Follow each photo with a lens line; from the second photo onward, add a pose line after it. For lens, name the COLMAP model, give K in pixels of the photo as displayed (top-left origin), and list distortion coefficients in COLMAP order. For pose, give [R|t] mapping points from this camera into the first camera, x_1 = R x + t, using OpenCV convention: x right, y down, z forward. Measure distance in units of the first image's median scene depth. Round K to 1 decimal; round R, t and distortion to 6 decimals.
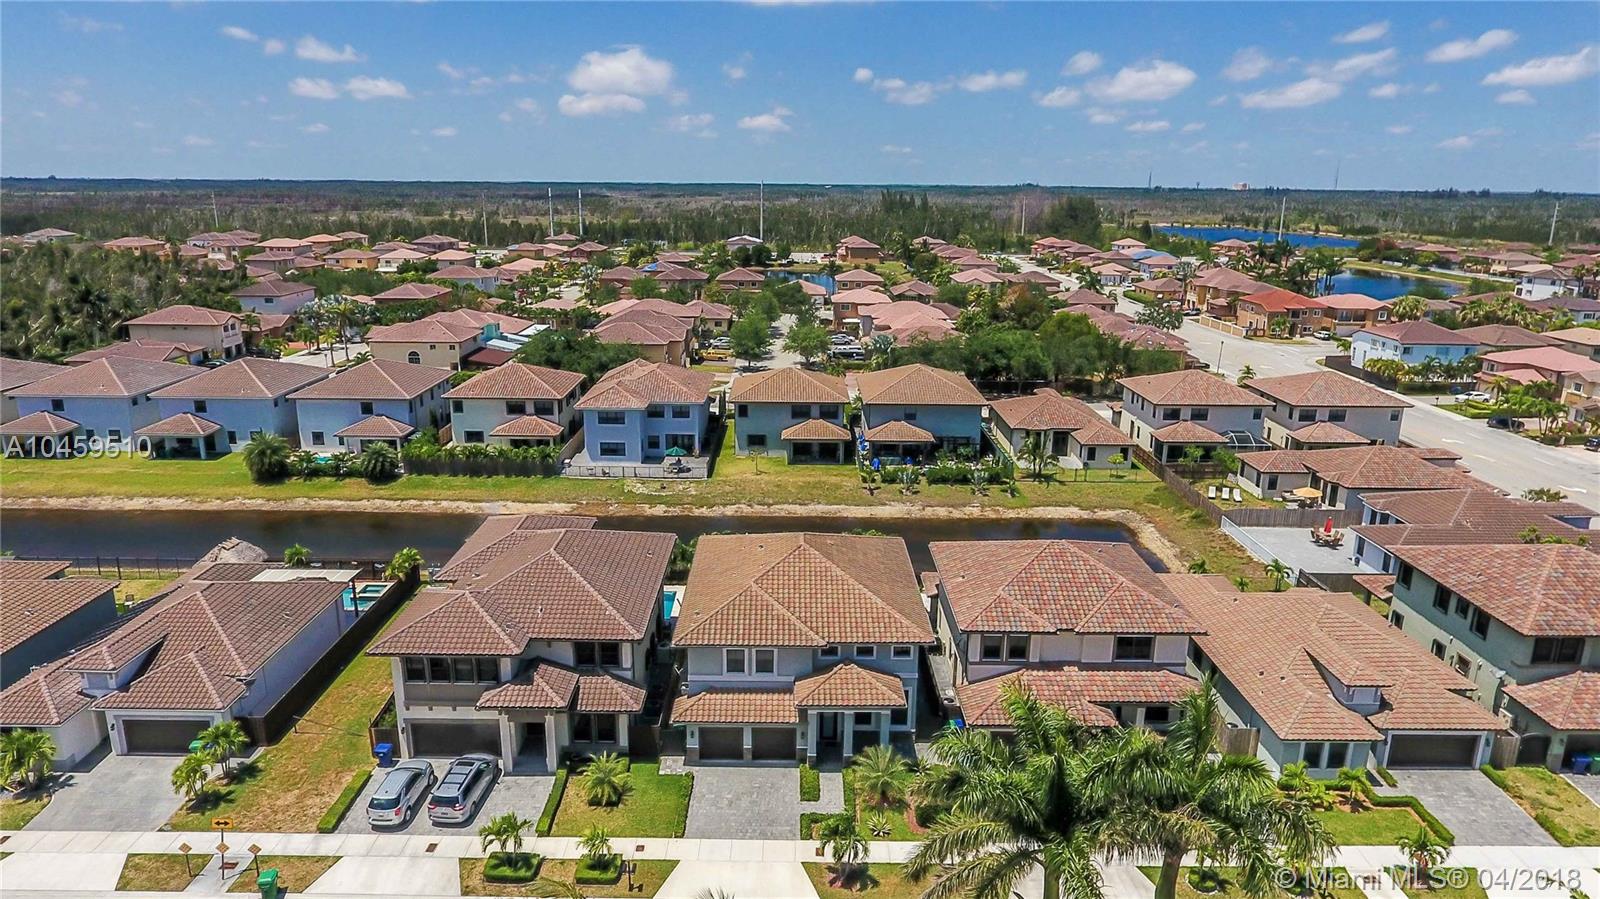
lens RADIAL K [[984.3, 0, 800.0], [0, 984.3, 449.5], [0, 0, 1]] dist [-0.003117, -0.000997]
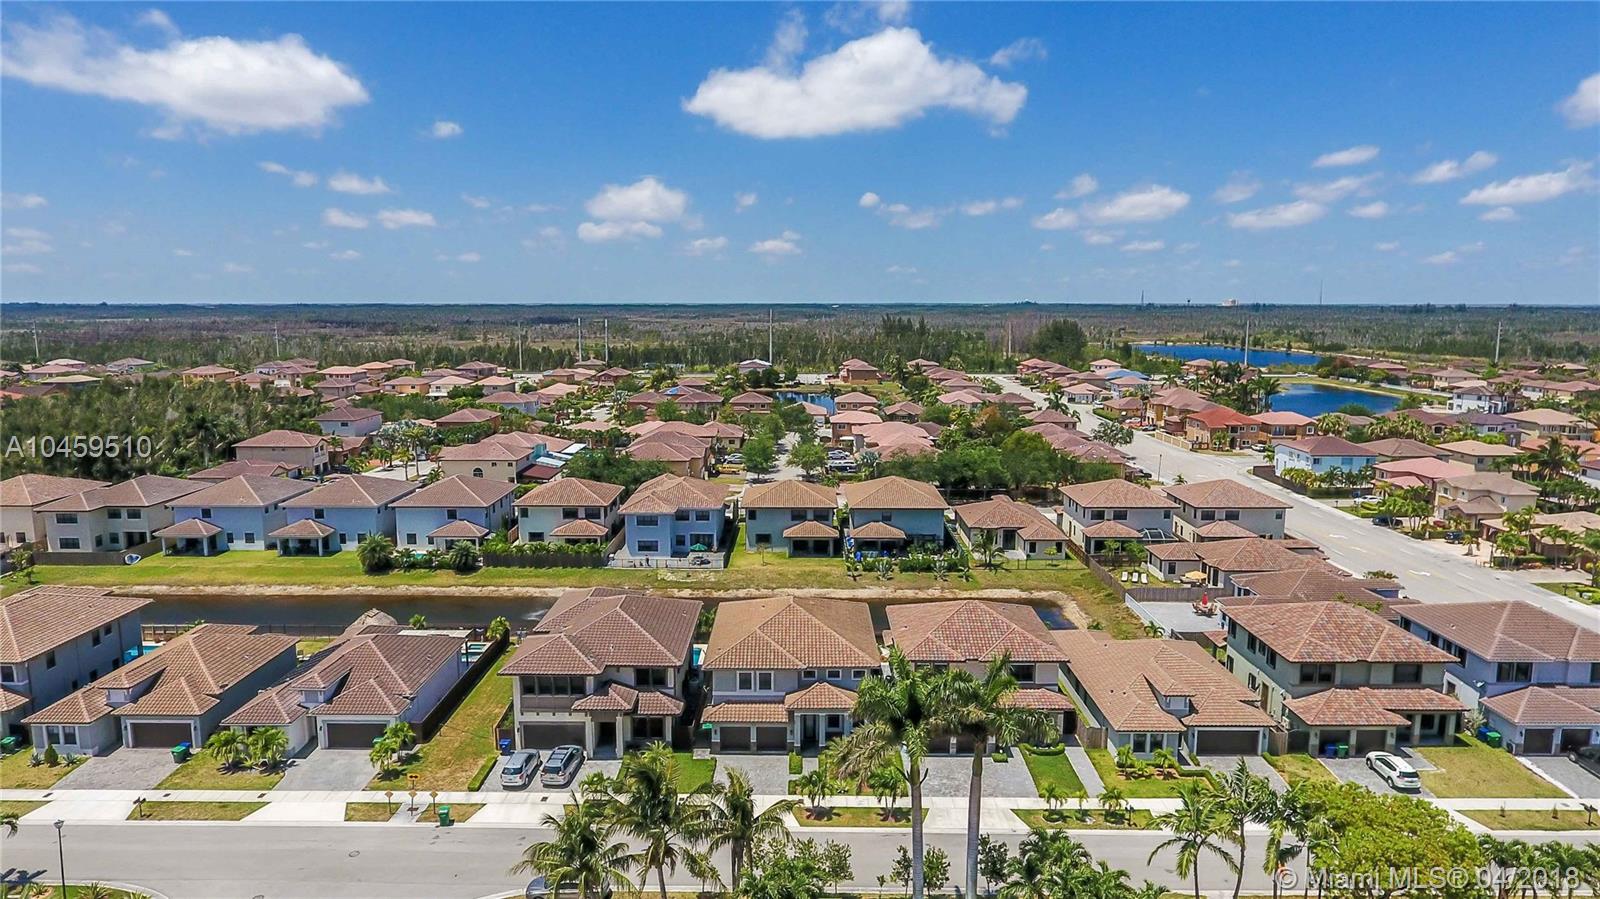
lens RADIAL K [[959.8, 0, 800.0], [0, 959.8, 449.5], [0, 0, 1]] dist [-0.005476, -0.001367]
pose [[0.999922, -0.007112, -0.010293, 0.015660], [0.005906, 0.993599, -0.112814, 0.016239], [0.011030, 0.112744, 0.993563, -0.216349]]
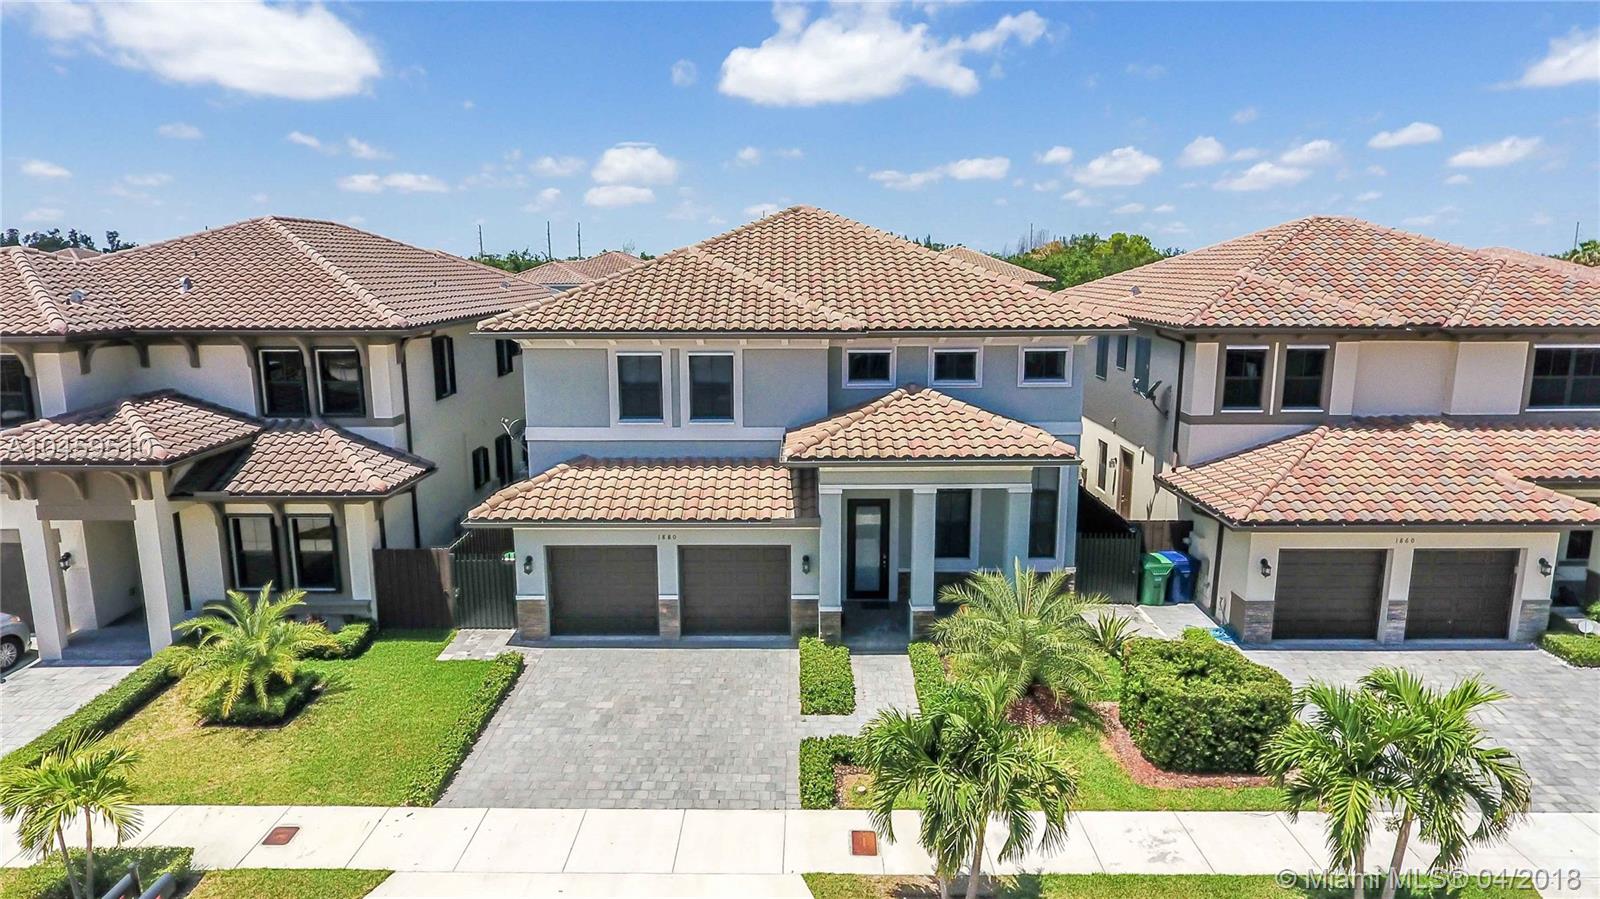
lens RADIAL K [[959.8, 0, 800.0], [0, 959.8, 449.5], [0, 0, 1]] dist [-0.005476, -0.001367]
pose [[0.999869, -0.014394, -0.007443, 0.001678], [0.013845, 0.997508, -0.069175, 0.127318], [0.008420, 0.069063, 0.997577, 0.287152]]
